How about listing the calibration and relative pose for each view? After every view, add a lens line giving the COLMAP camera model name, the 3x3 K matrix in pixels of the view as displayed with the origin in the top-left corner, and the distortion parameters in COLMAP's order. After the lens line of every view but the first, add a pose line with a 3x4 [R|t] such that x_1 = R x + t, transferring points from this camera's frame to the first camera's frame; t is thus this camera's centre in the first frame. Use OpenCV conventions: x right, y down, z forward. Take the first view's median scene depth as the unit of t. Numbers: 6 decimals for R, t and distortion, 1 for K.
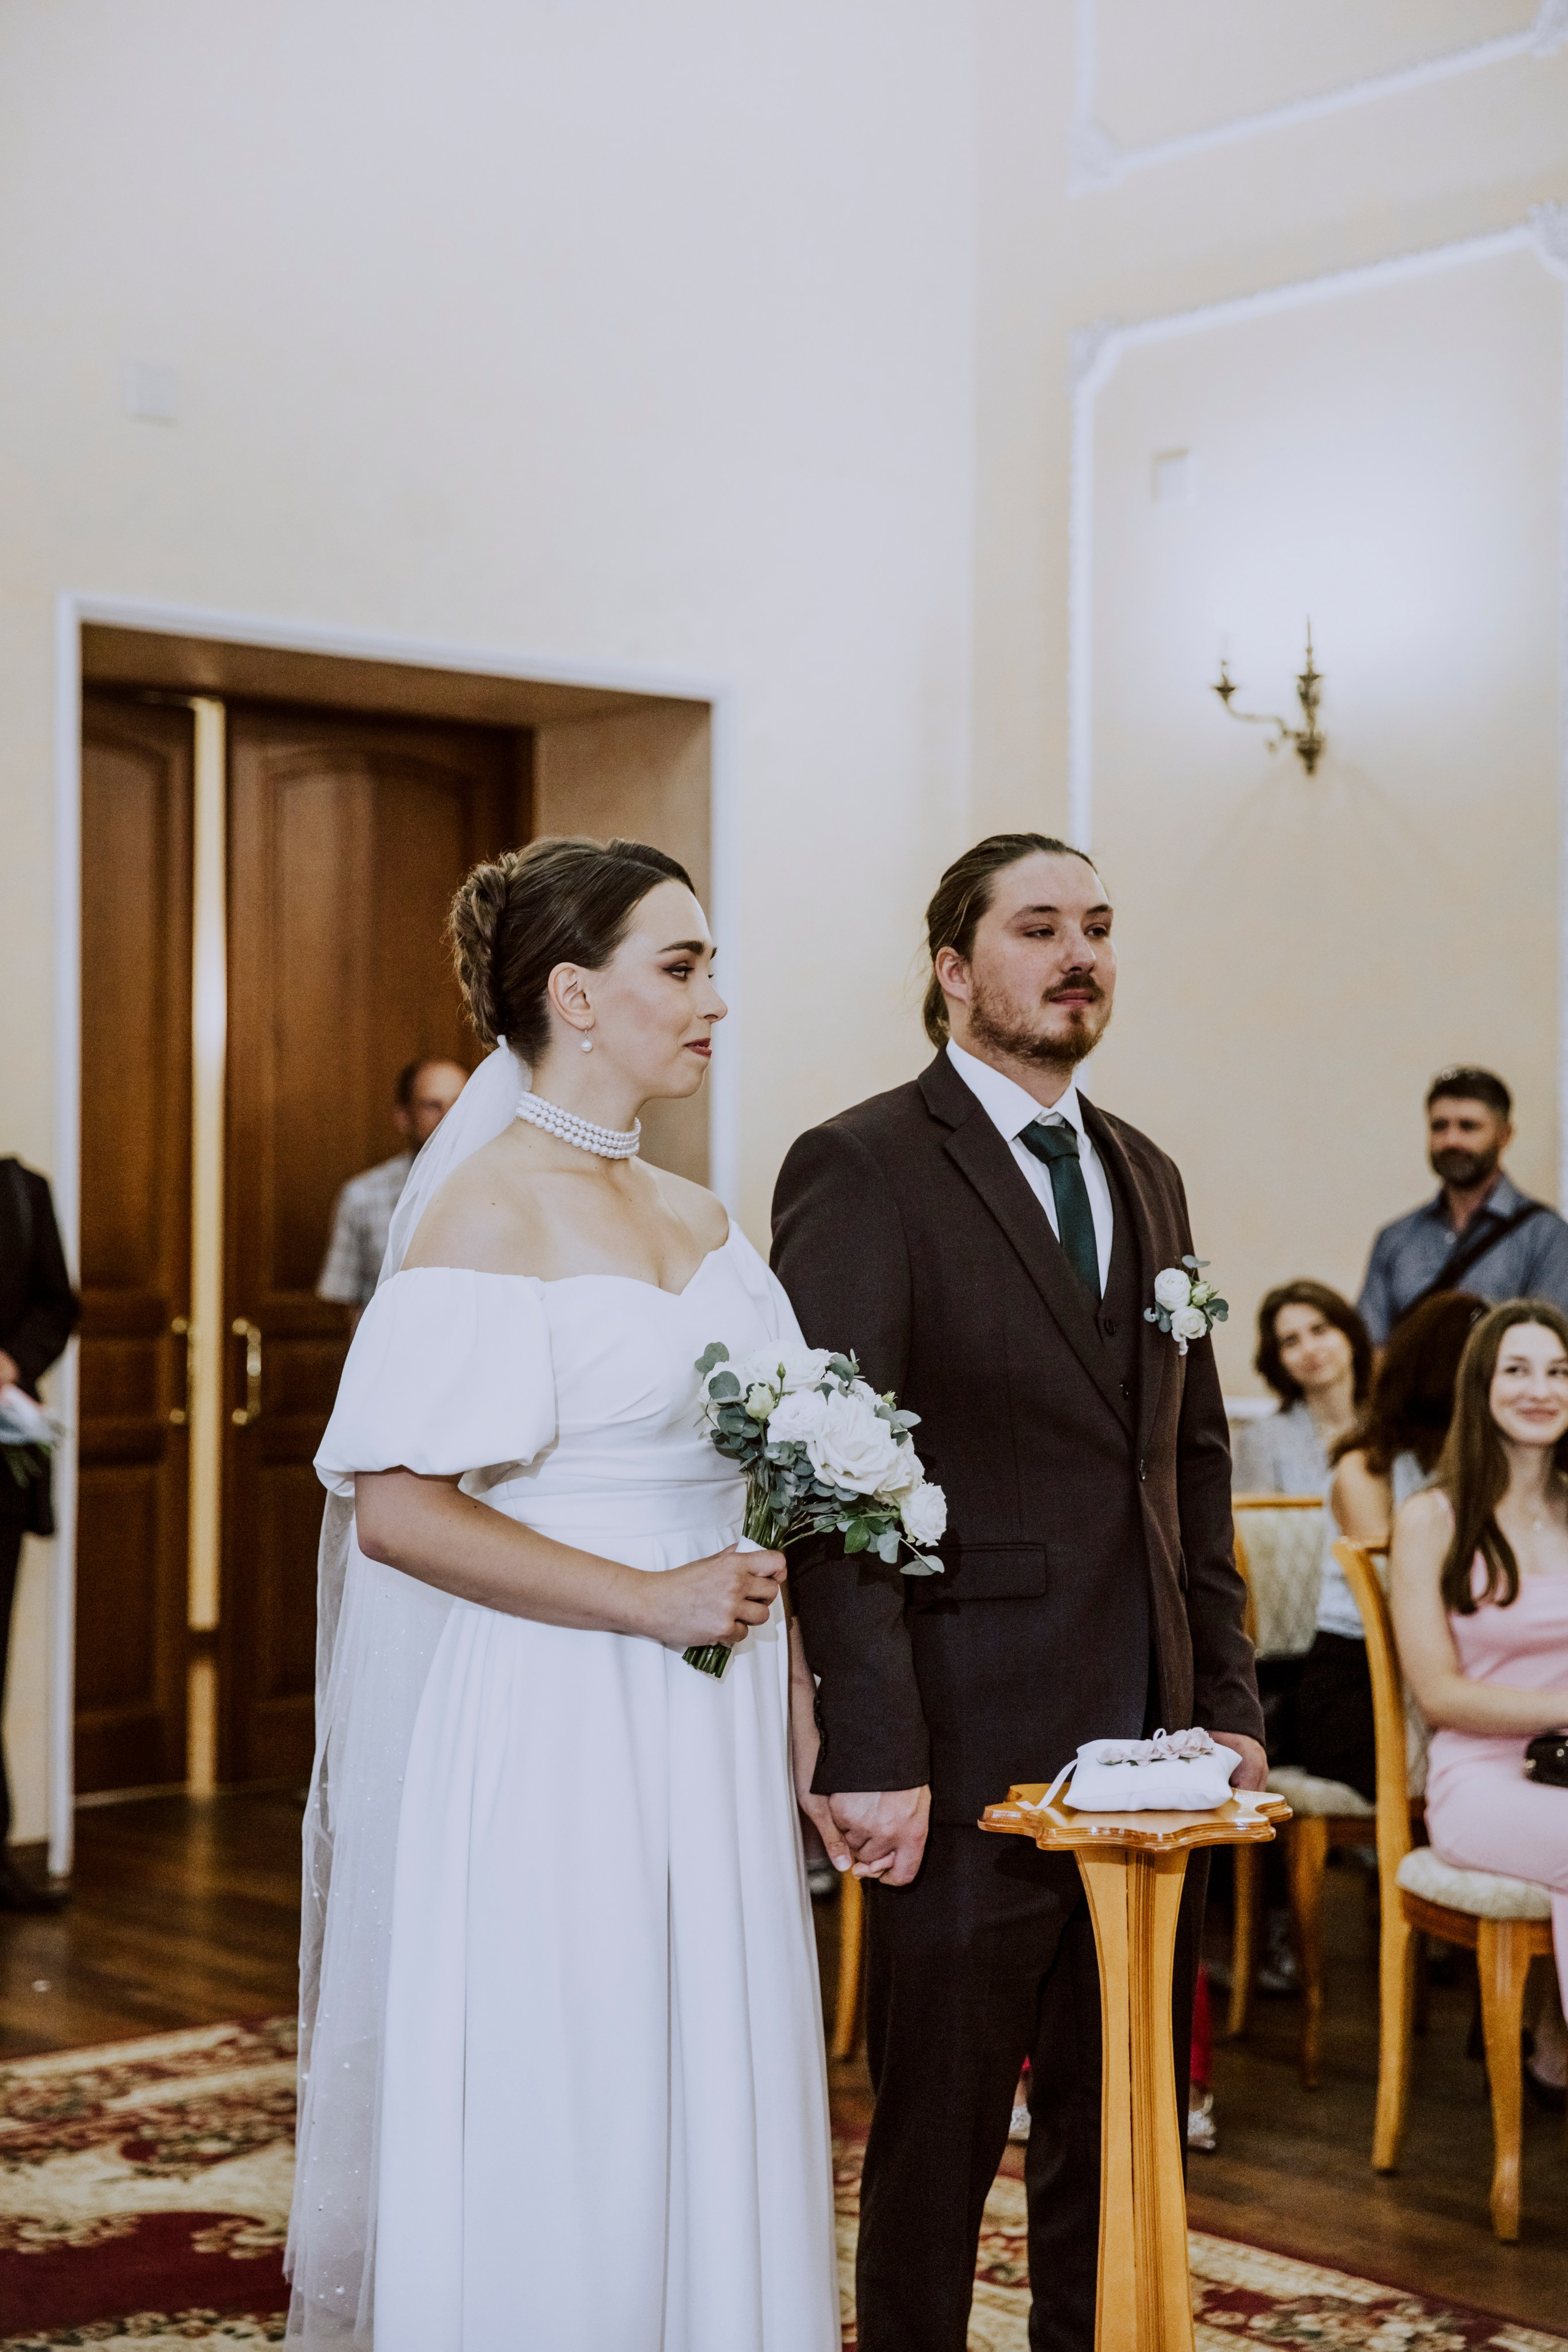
lens RADIAL K [[3761.2, 0, 773.7], [0, 3761.2, 1189.2], [0, 0, 1]] dist [0.143038, 0.000000]
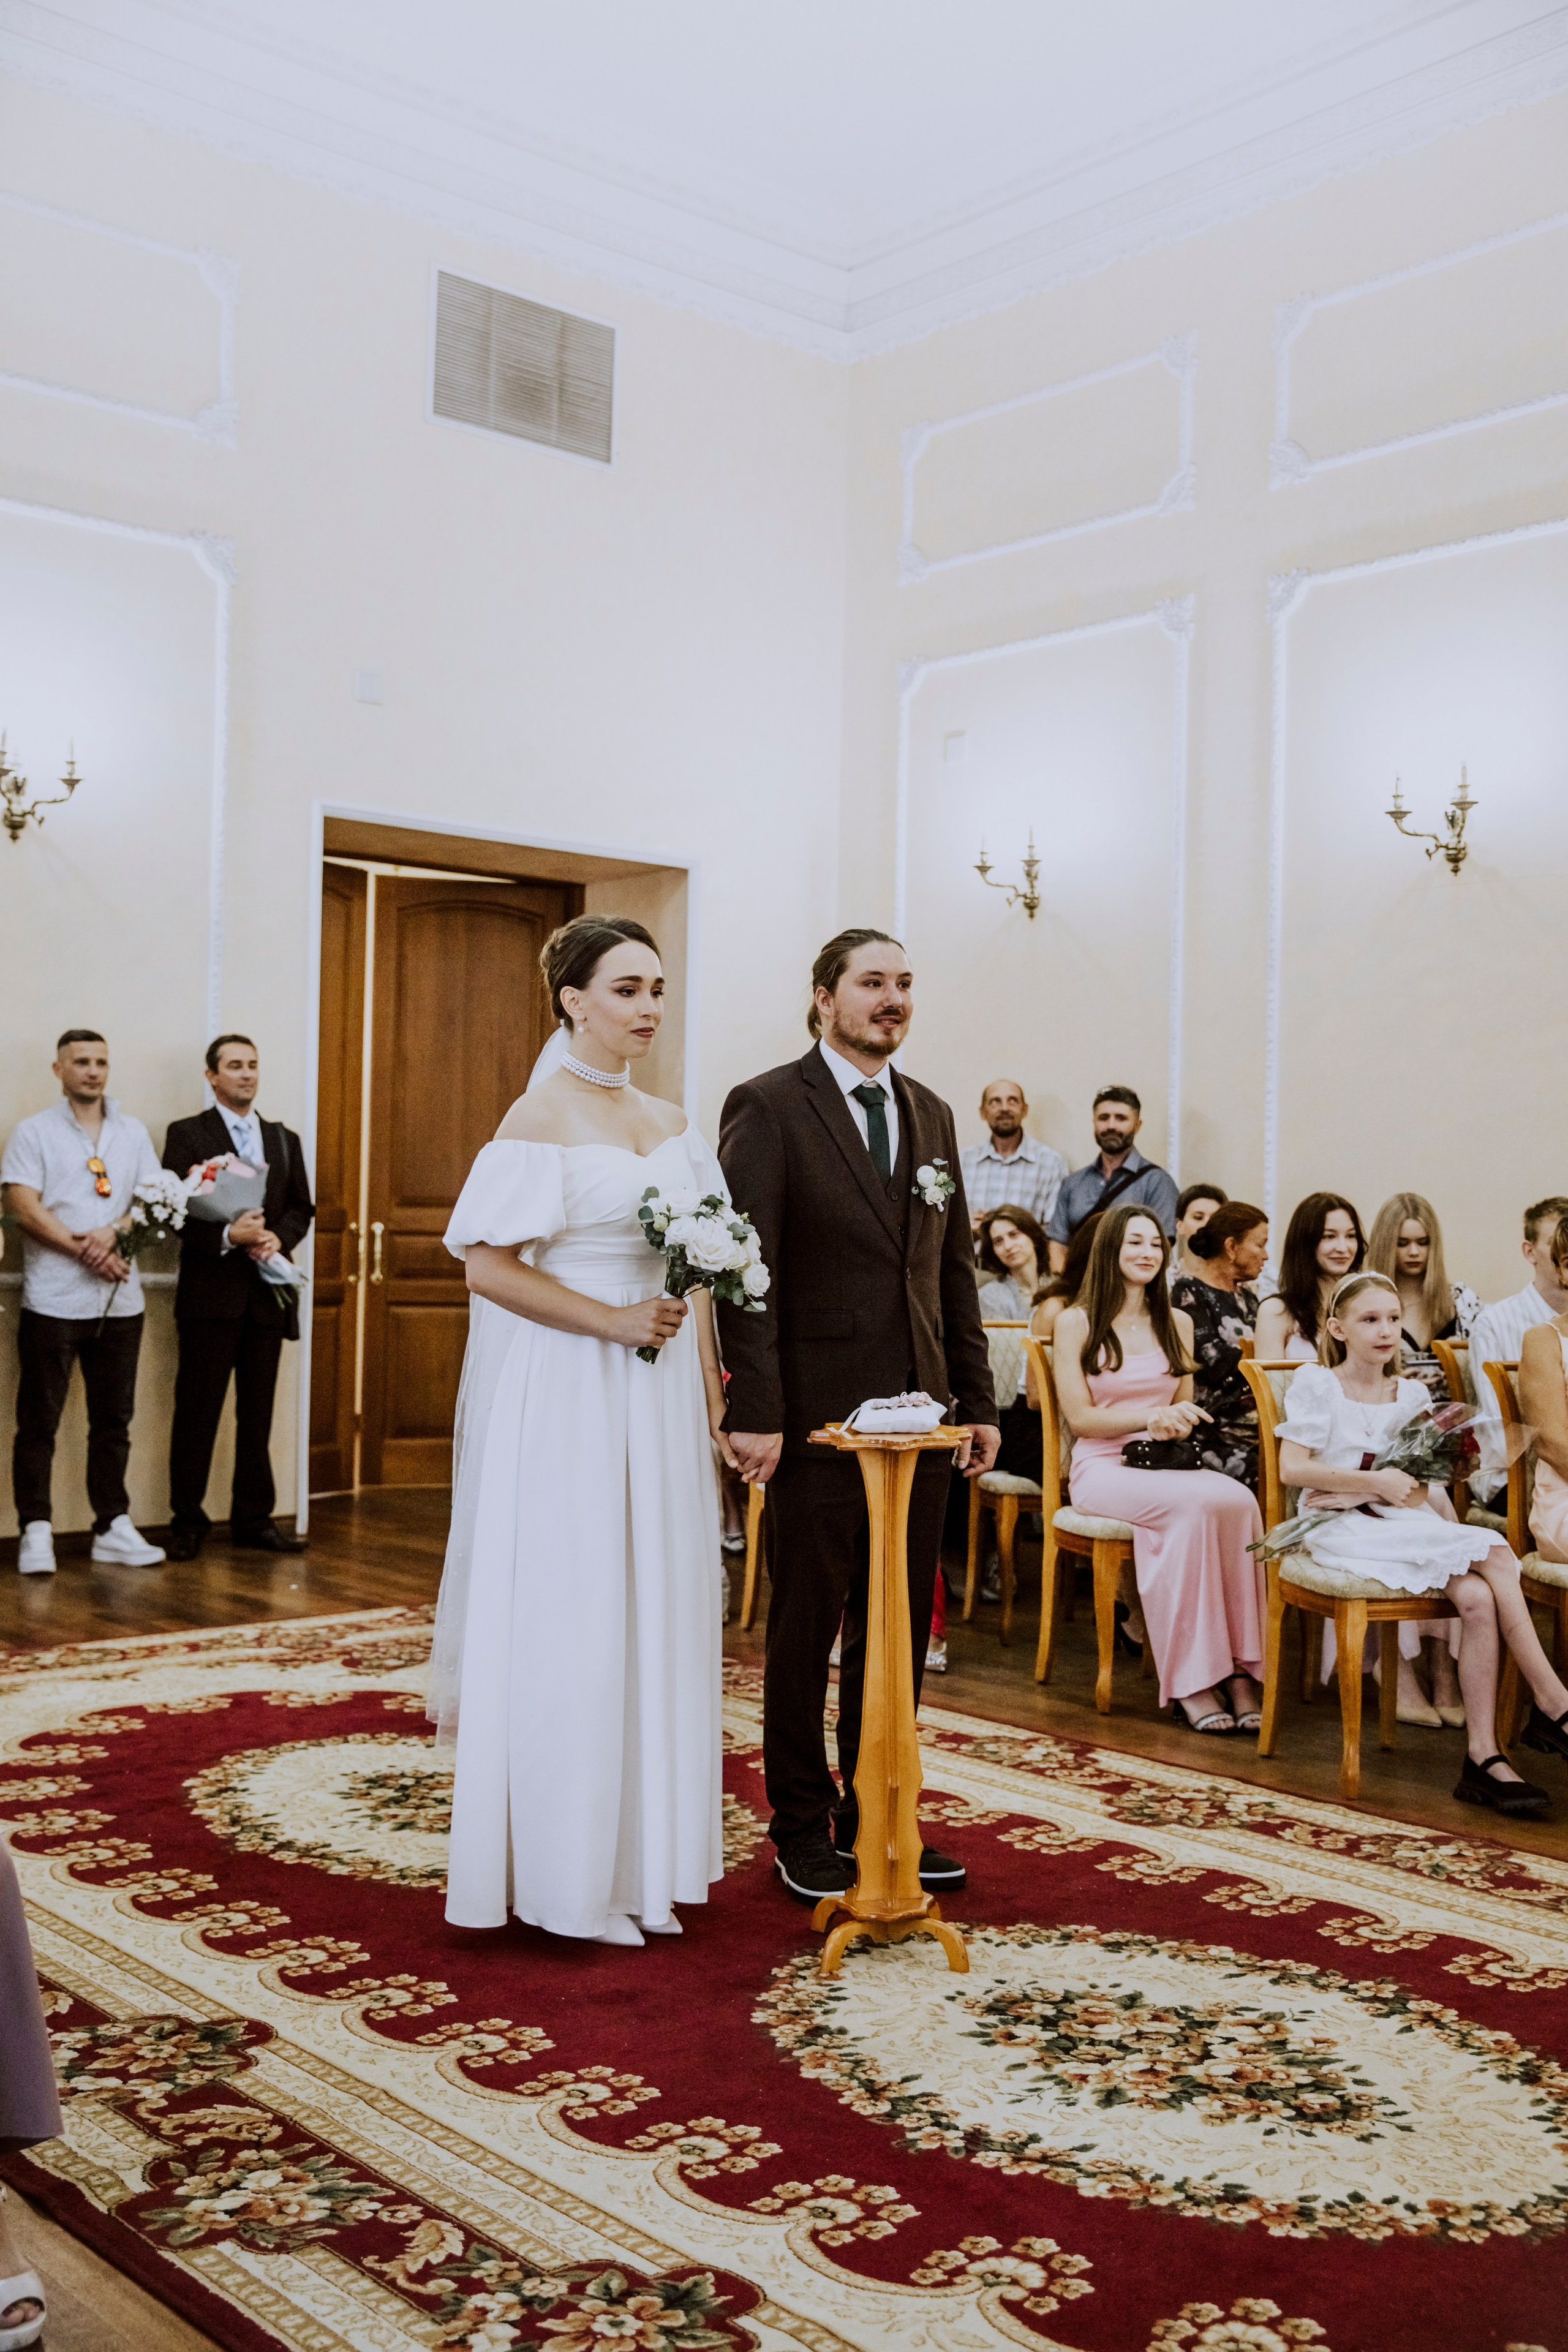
lens RADIAL K [[2305.6, 0, 781.5], [0, 2305.6, 1179.9], [0, 0, 1]] dist [0.009679, 0.000000]
pose [[0.999568, 0.016861, 0.024077, 0.006166], [-0.016845, 0.999858, -0.000857, 0.021326], [-0.024088, 0.000451, 0.999710, -0.092927]]
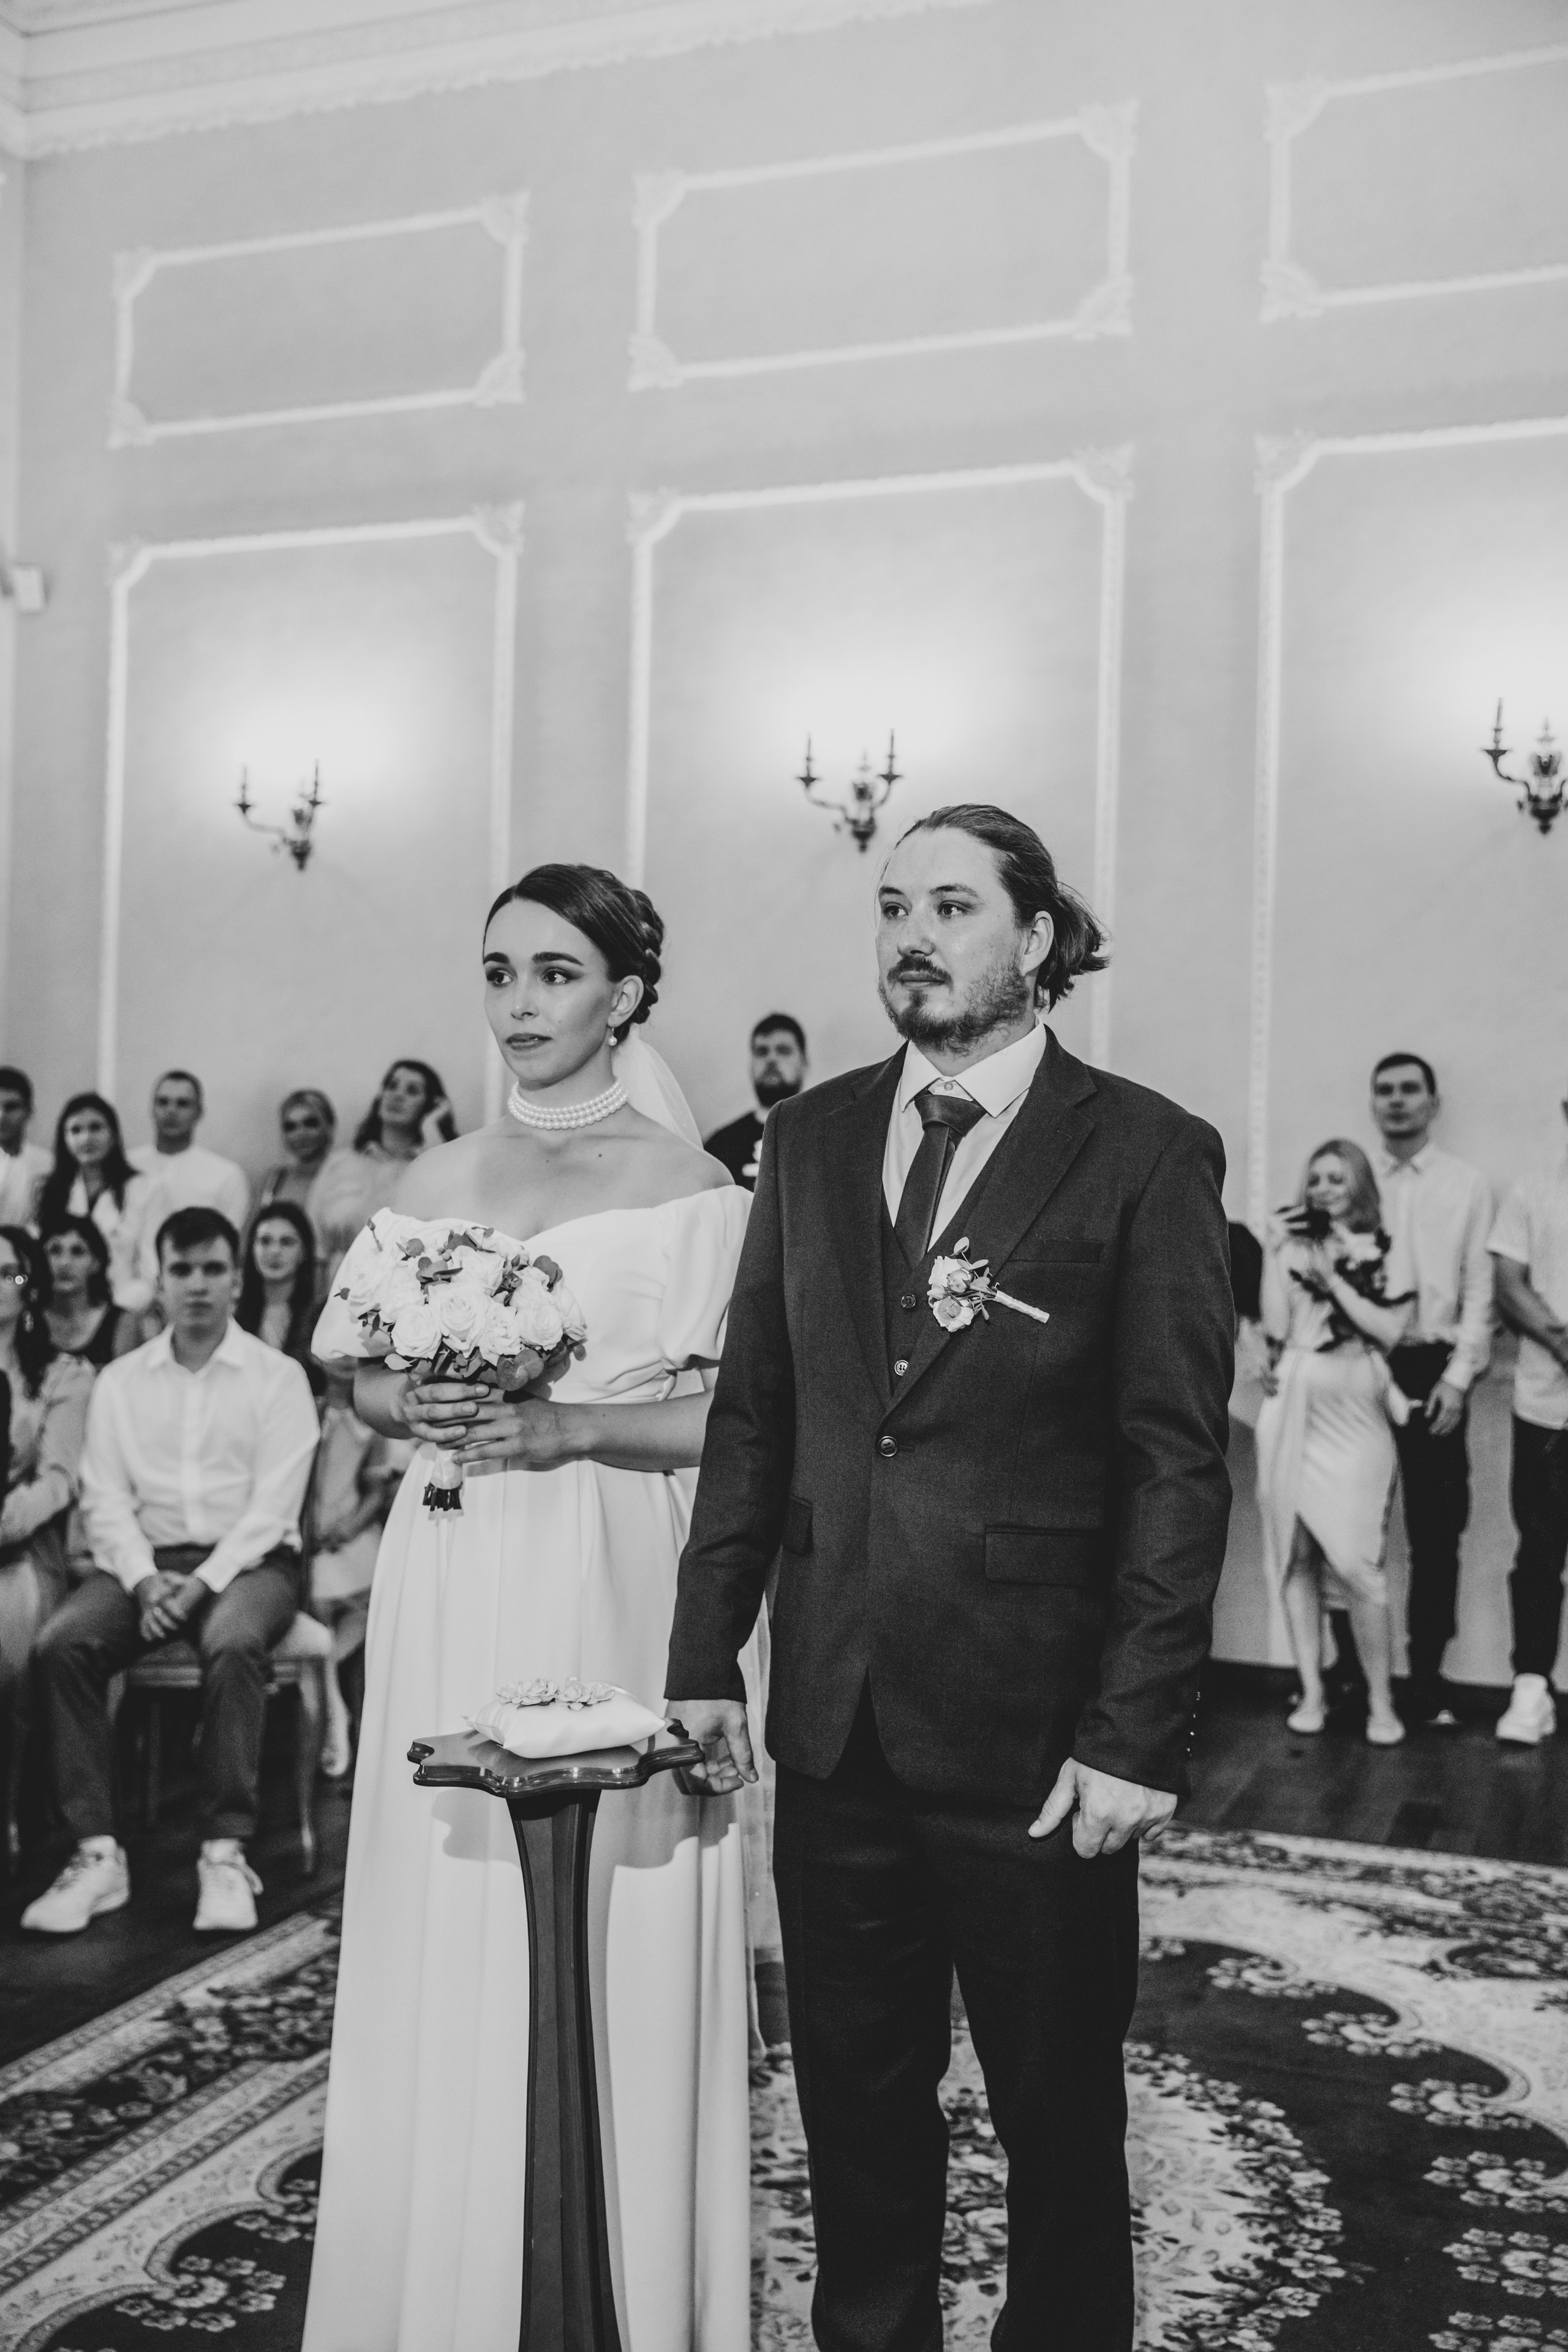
lens RADIAL K [[2305.6, 0, 760.6], [0, 2305.6, 1218.5], [0, 0, 1]] dist [0.009679, 0.000000]
pose [[0.500000, 0.016585, -0.865867, 0.370373], [-0.015303, 0.999830, 0.010314, 0.006686], [0.865890, 0.008093, 0.500168, 0.414252]]
